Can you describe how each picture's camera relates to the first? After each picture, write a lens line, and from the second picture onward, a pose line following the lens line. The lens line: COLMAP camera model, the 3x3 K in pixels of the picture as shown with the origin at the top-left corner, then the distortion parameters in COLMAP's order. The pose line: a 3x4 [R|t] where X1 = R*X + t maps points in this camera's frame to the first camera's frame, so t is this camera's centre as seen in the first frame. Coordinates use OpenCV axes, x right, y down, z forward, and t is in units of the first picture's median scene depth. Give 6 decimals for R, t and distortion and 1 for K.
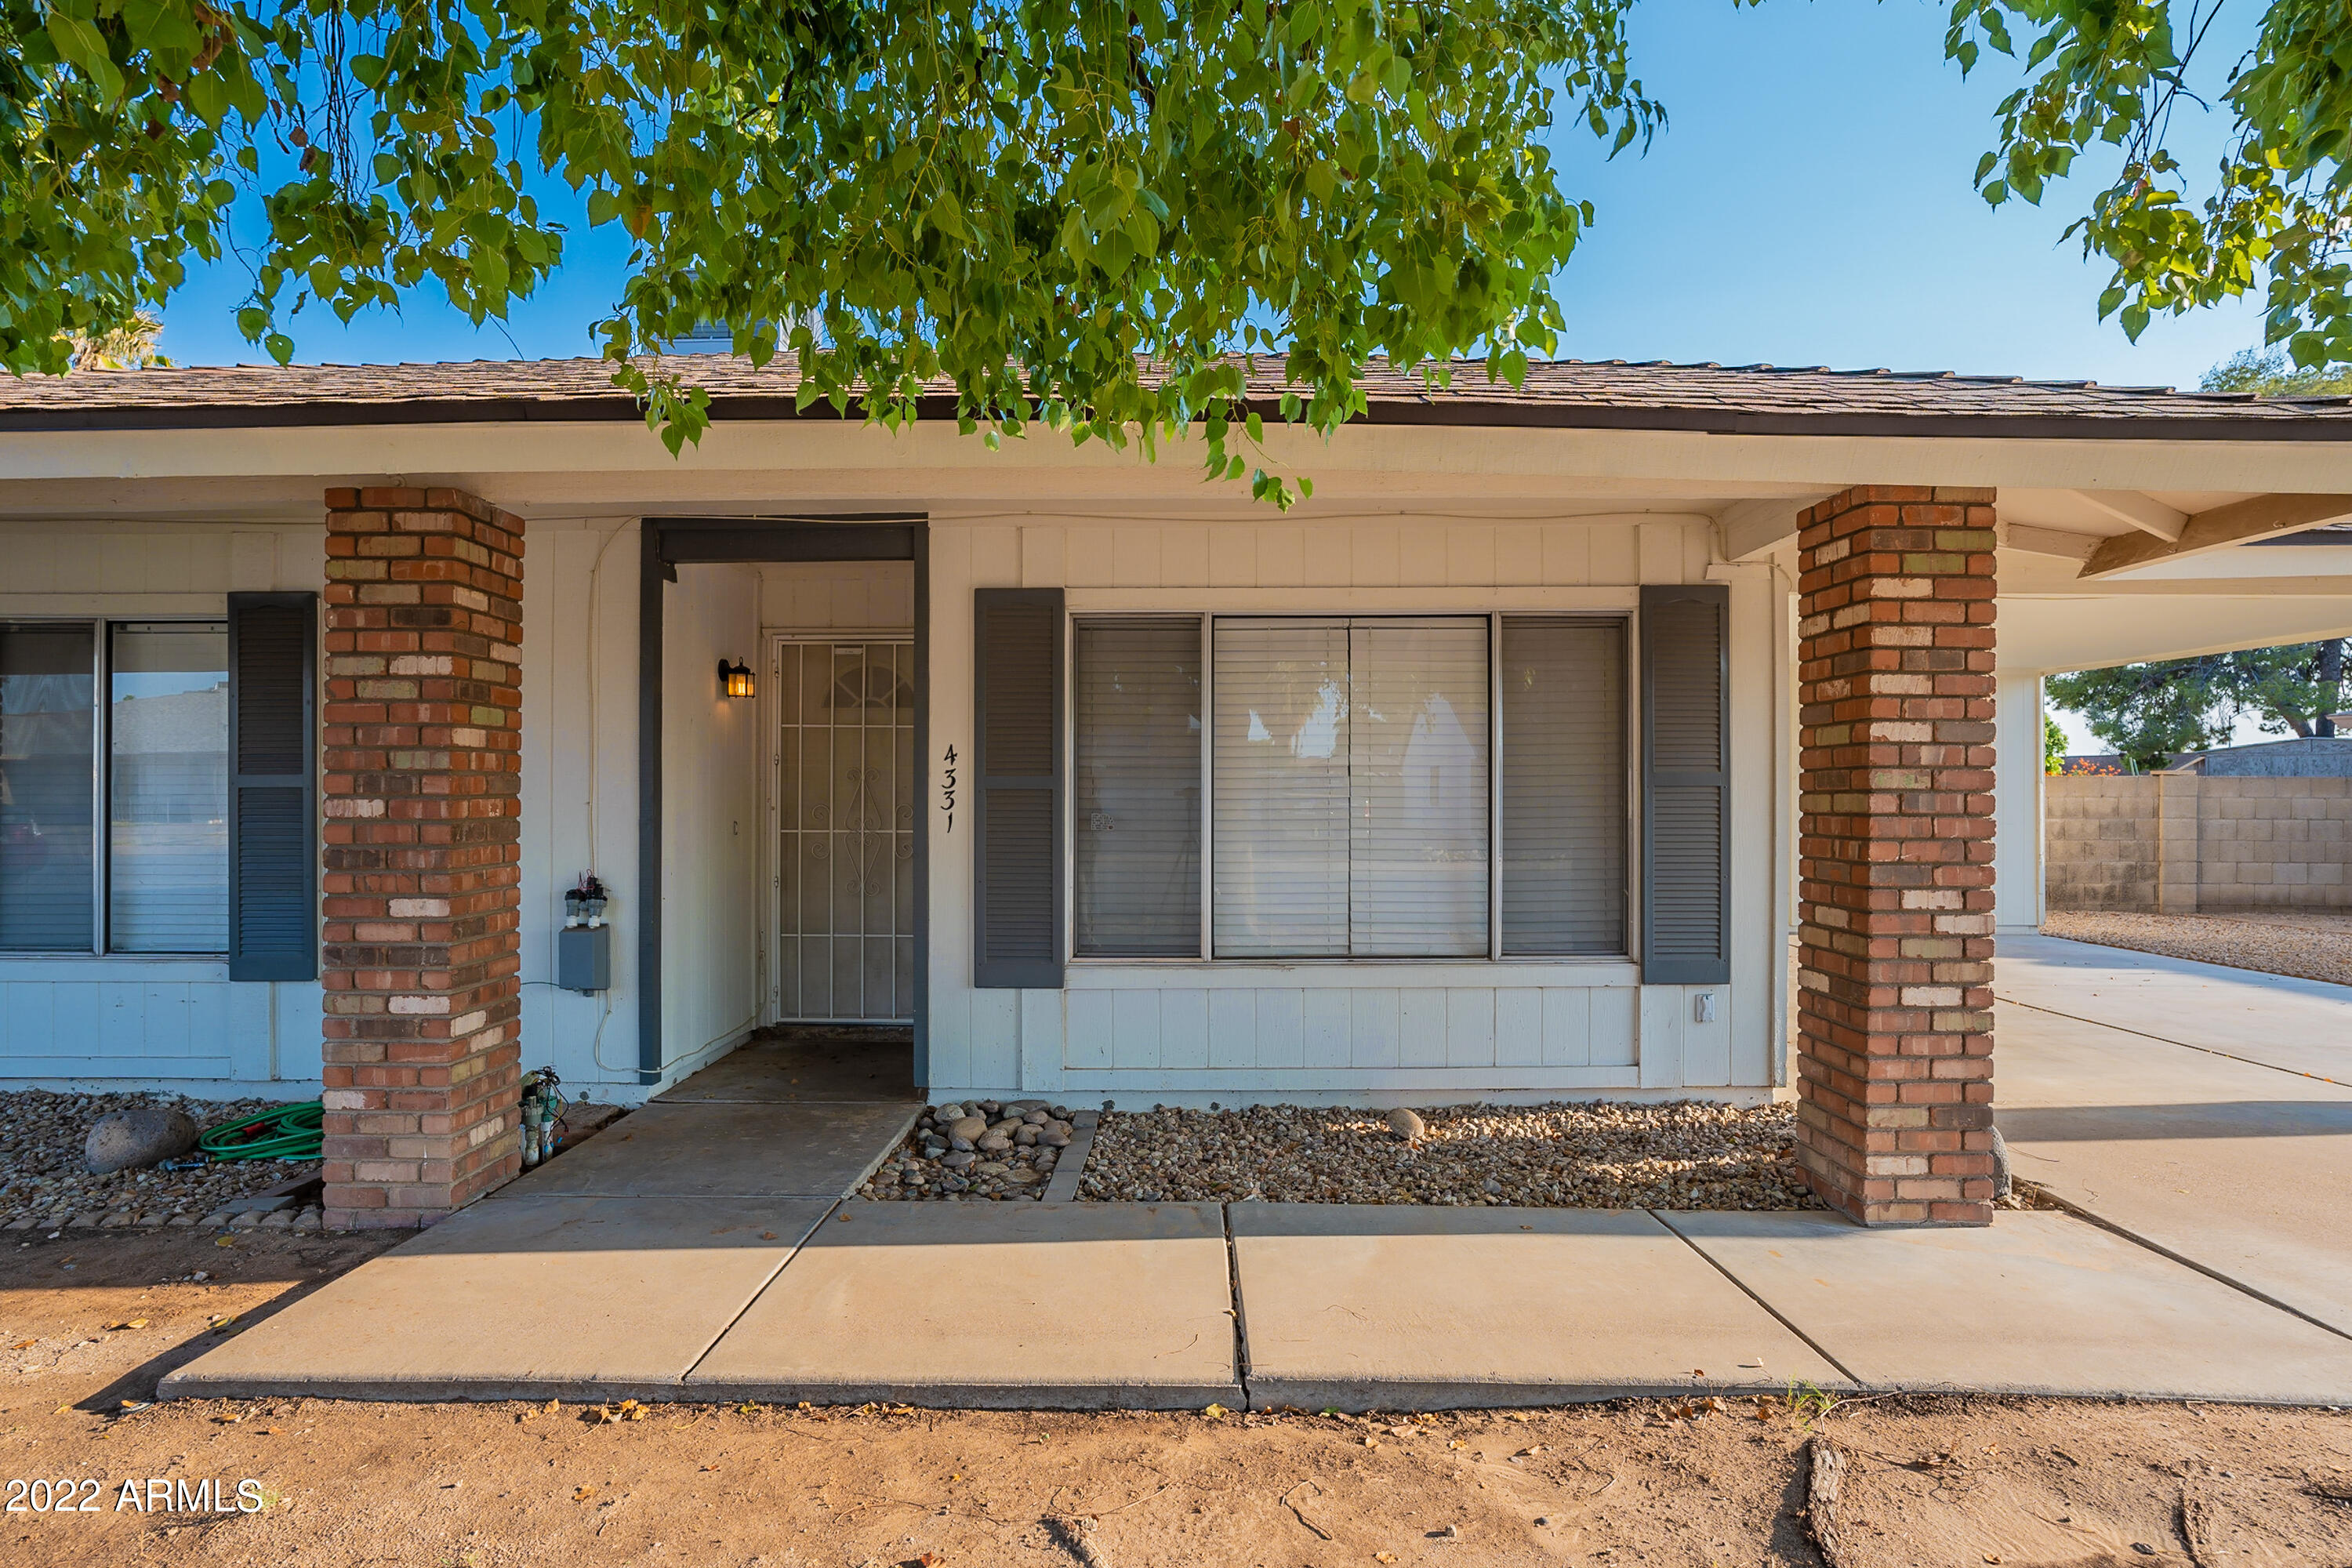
lens RADIAL K [[1160.3, 0, 1156.5], [0, 1160.3, 787.1], [0, 0, 1]] dist [-0.046361, 0.032211]
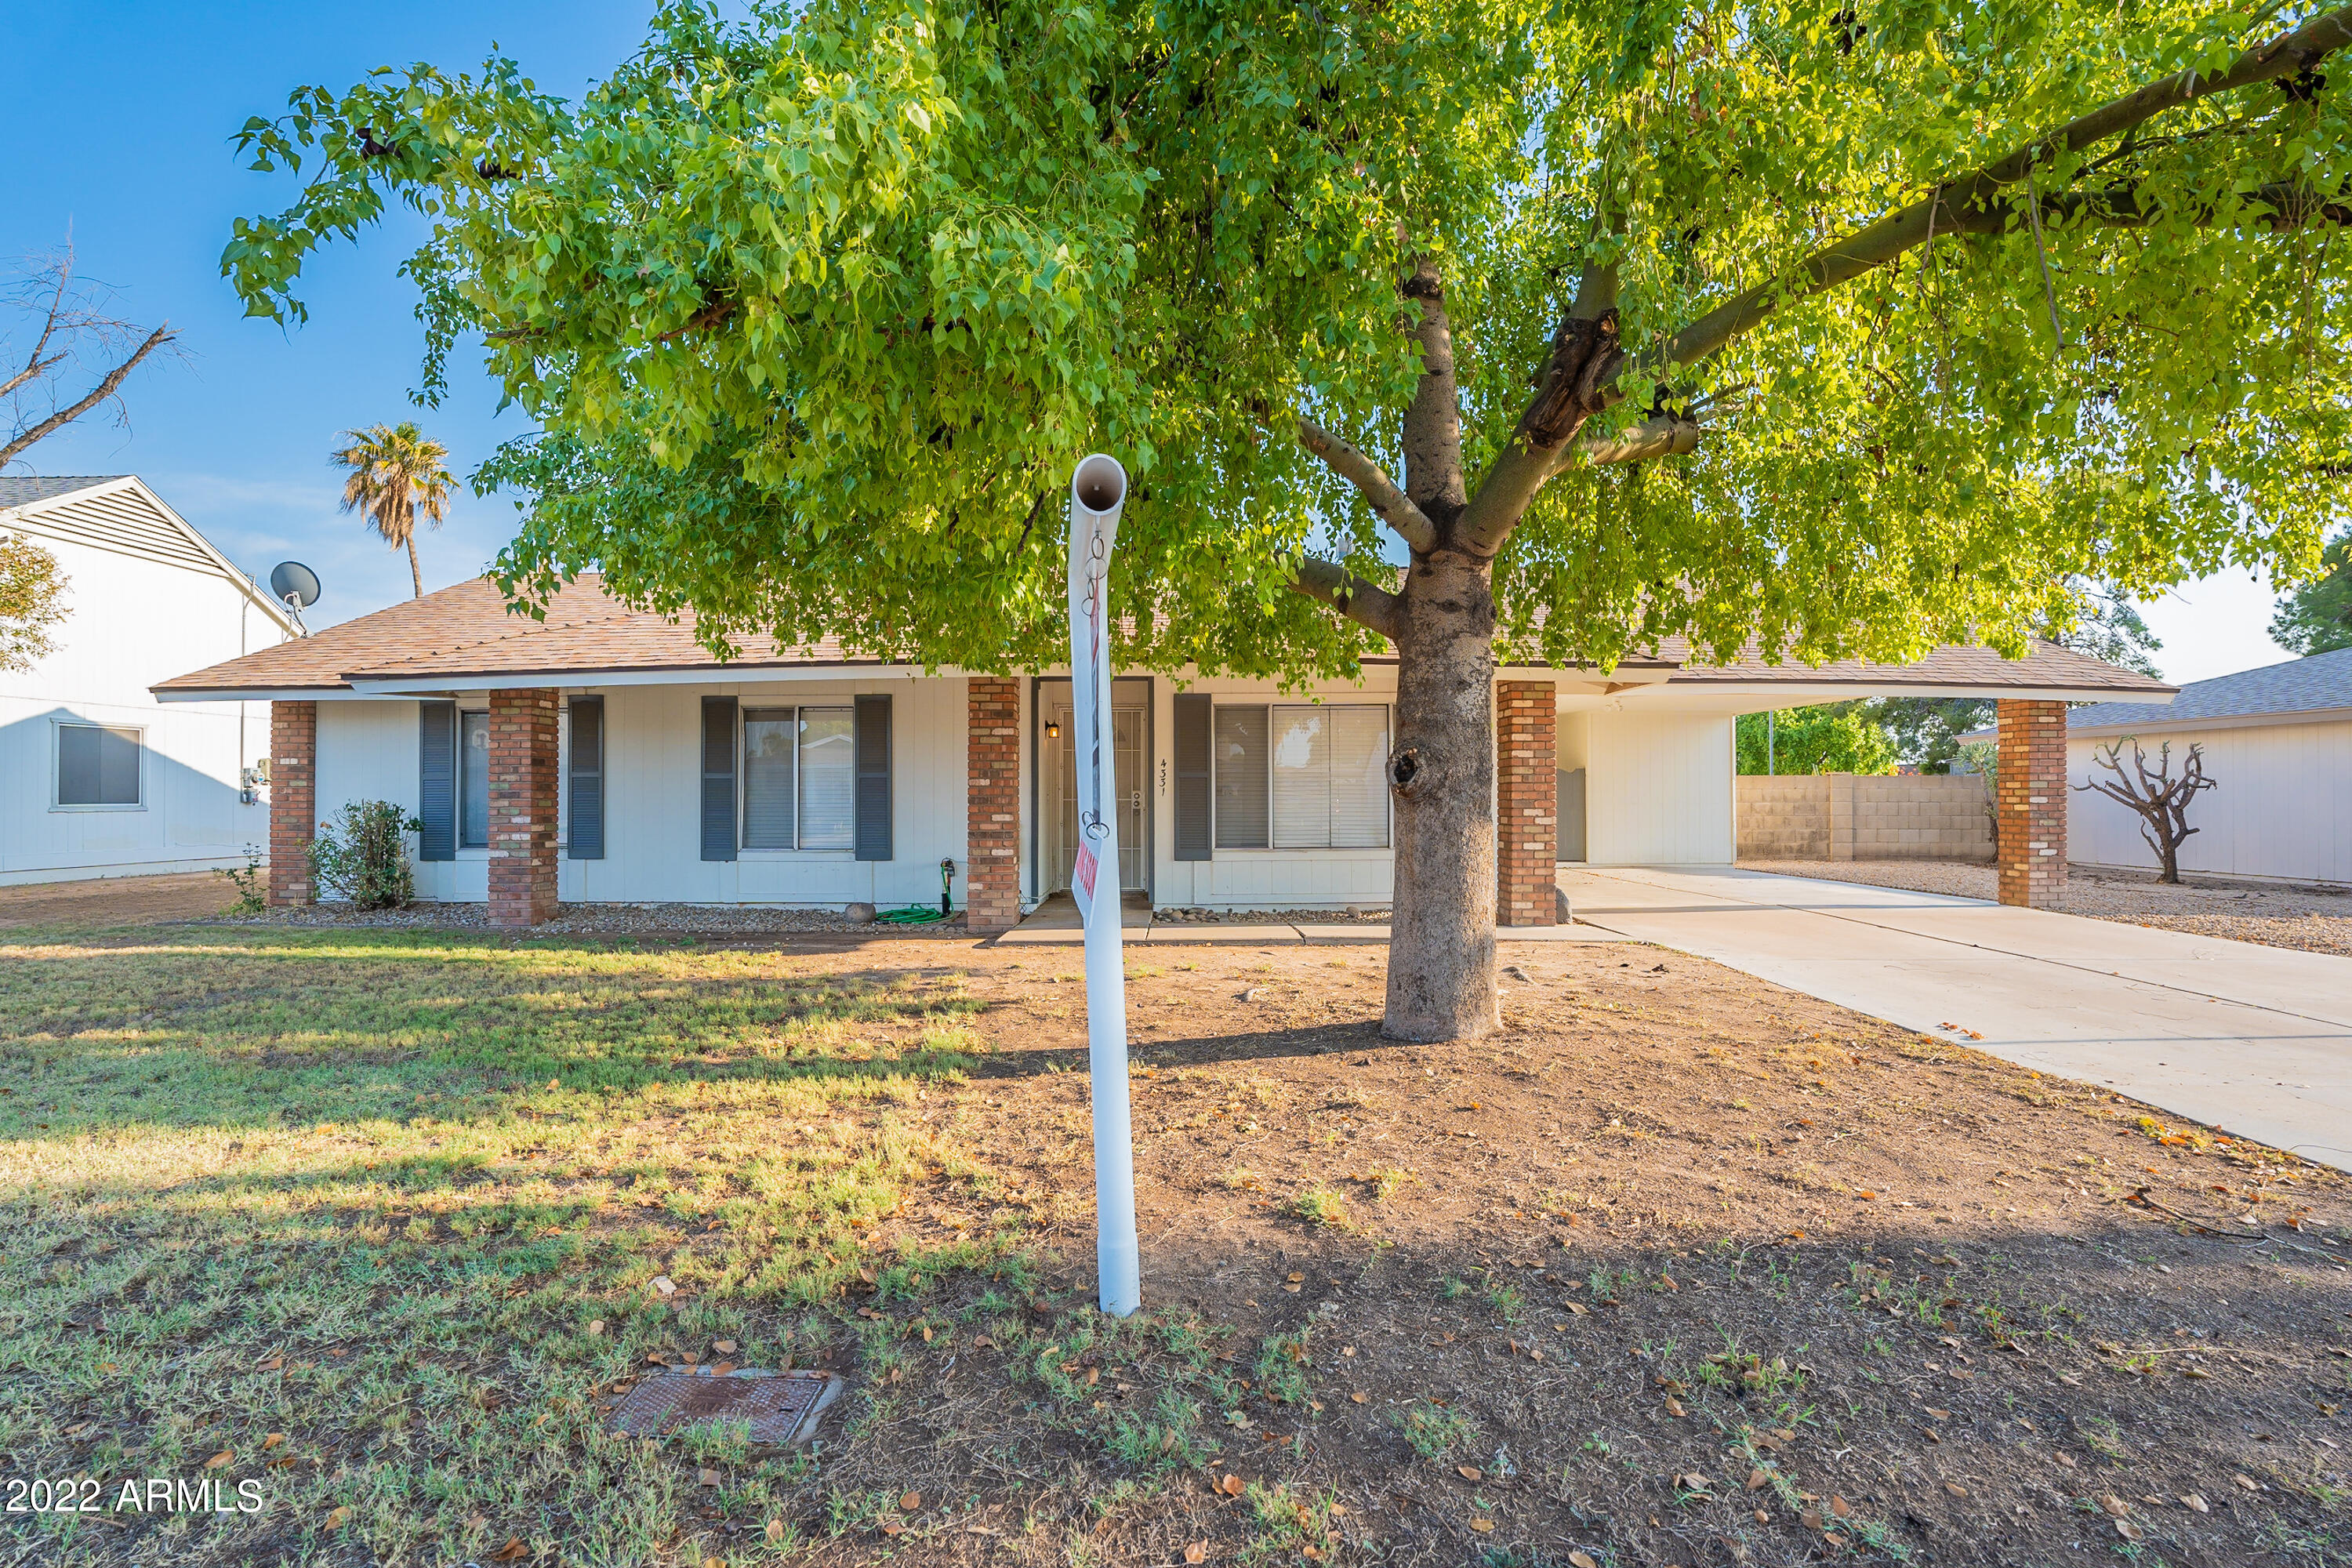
lens RADIAL K [[1057.8, 0, 1176.0], [0, 1057.8, 784.0], [0, 0, 1]] dist [-0.015390, 0.001065]
pose [[0.999620, -0.003331, 0.027354, -0.214190], [0.003633, 0.999933, -0.011017, 0.039221], [-0.027315, 0.011113, 0.999565, -1.193378]]
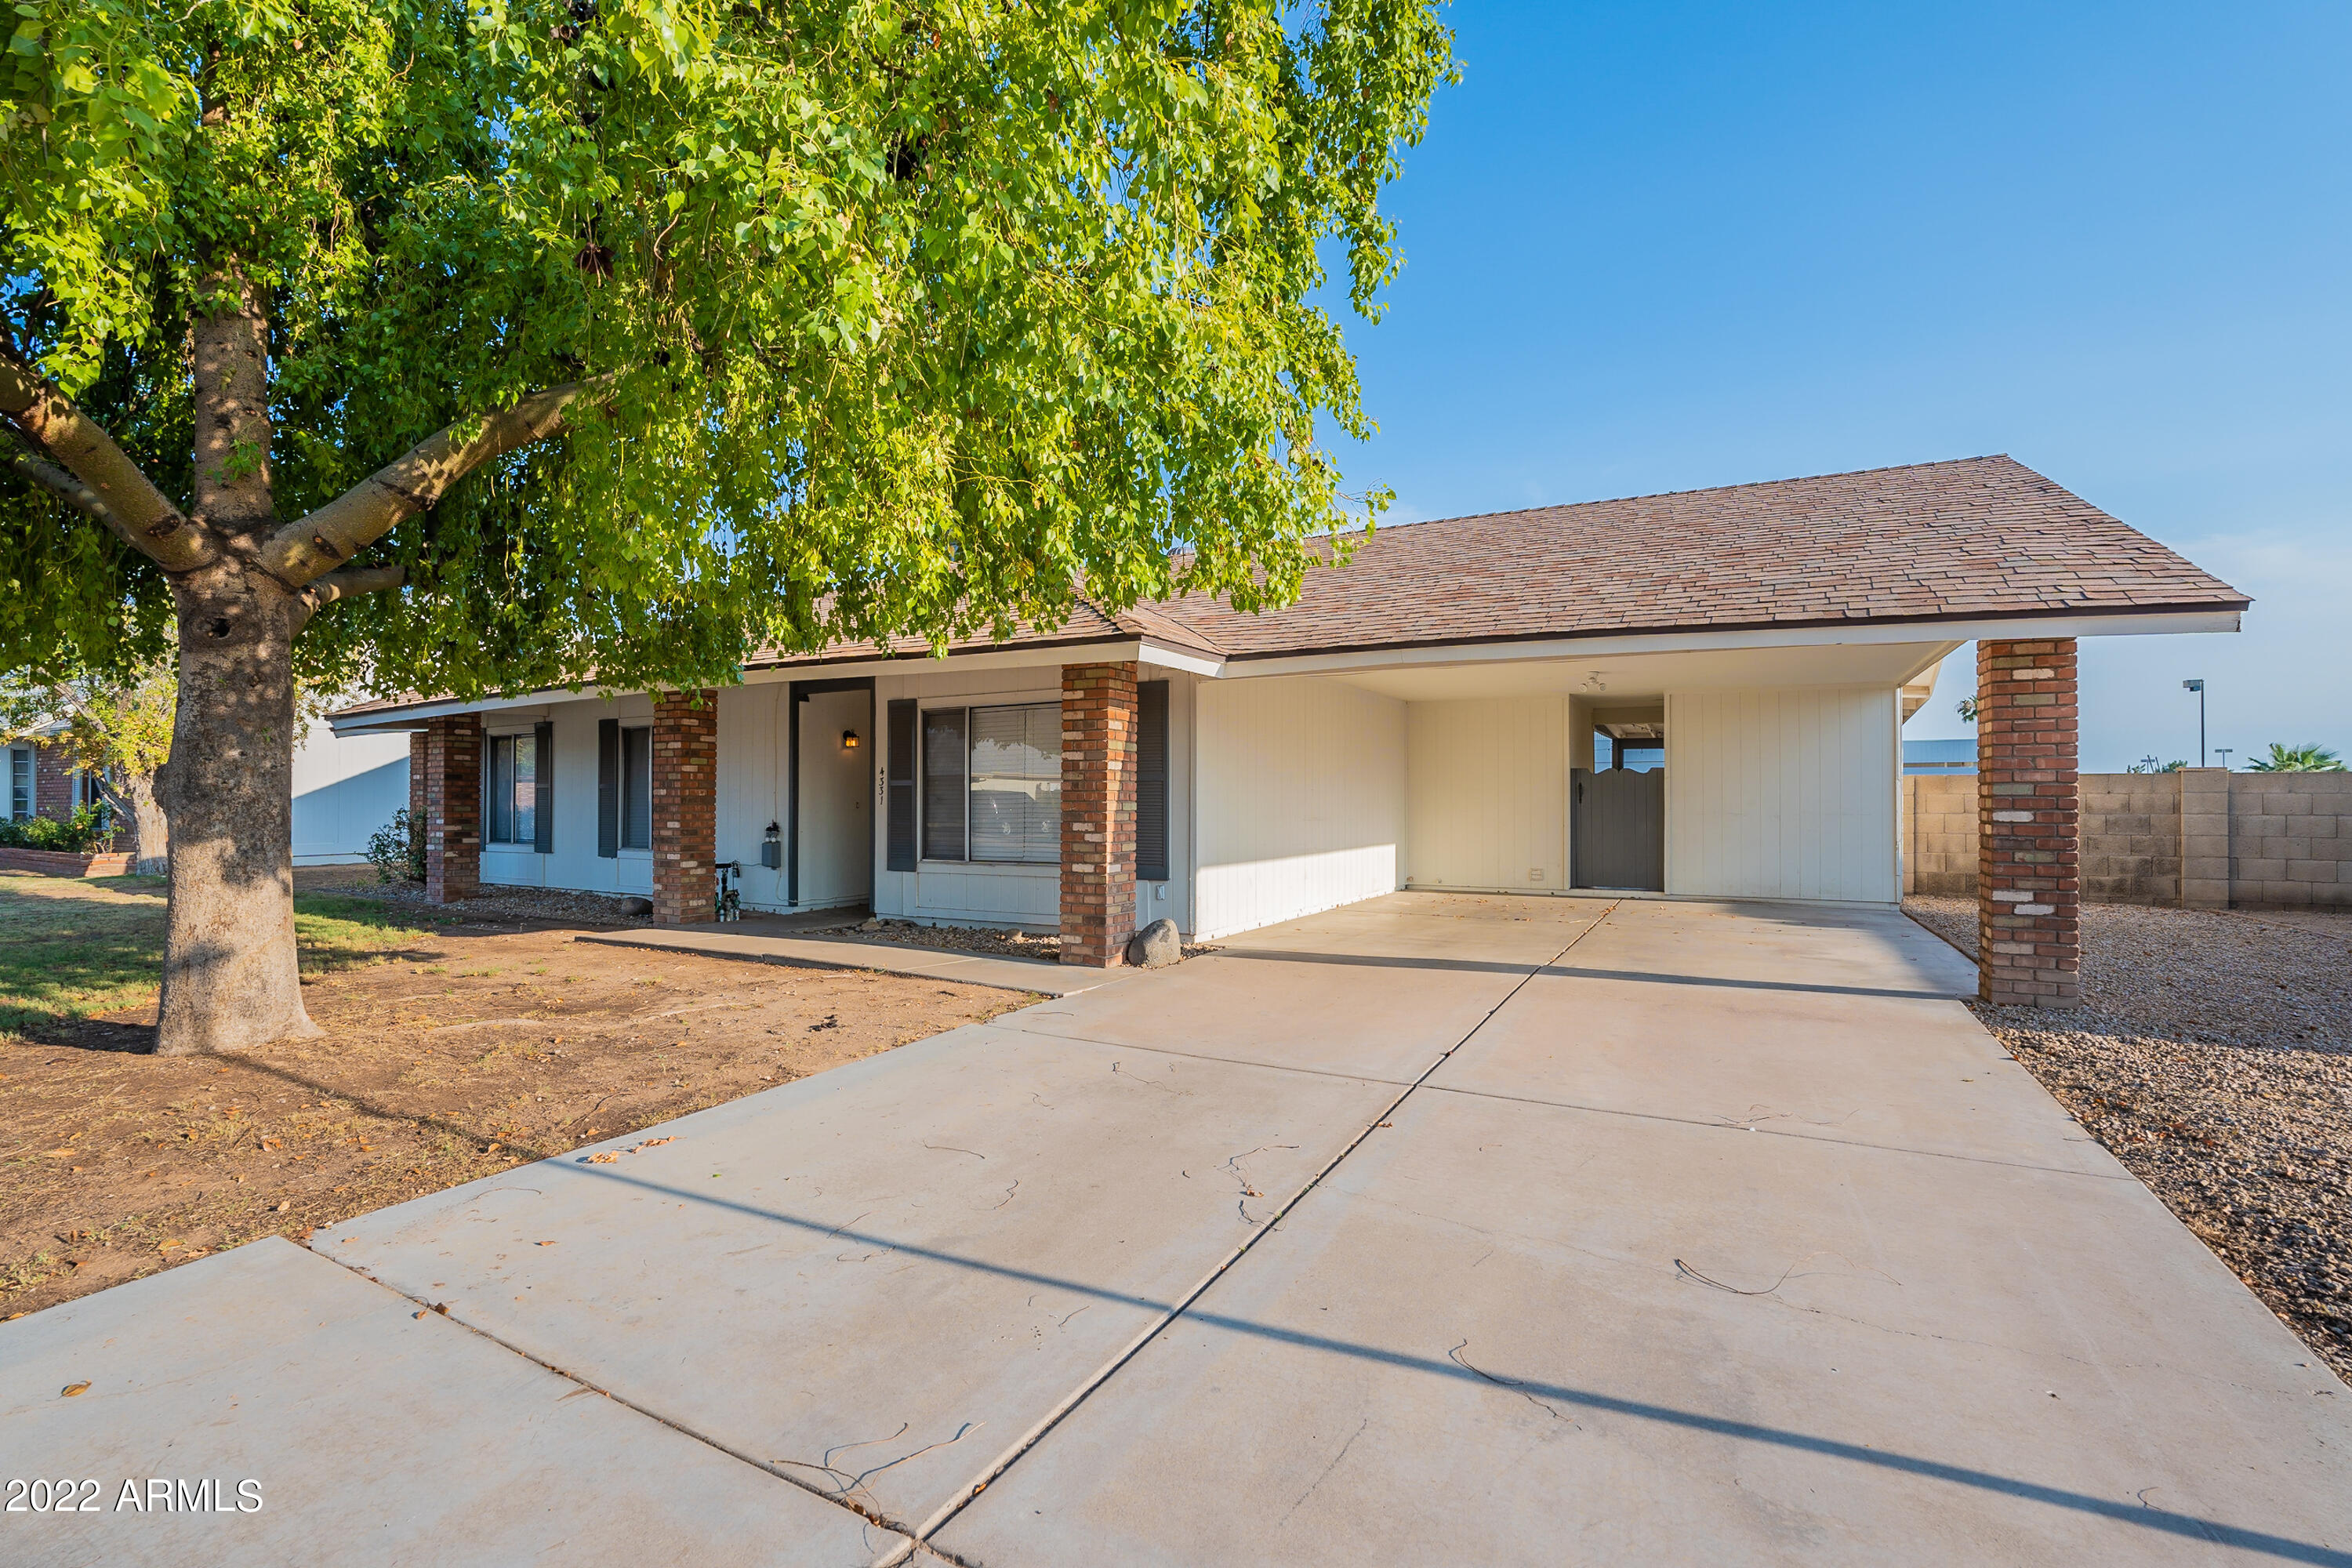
lens RADIAL K [[1056.4, 0, 1176.0], [0, 1056.4, 784.0], [0, 0, 1]] dist [-0.052246, 0.018446]
pose [[0.878933, -0.009672, -0.476847, 1.381182], [0.002504, 0.999874, -0.015667, 0.032821], [0.476938, 0.012576, 0.878847, -0.600479]]
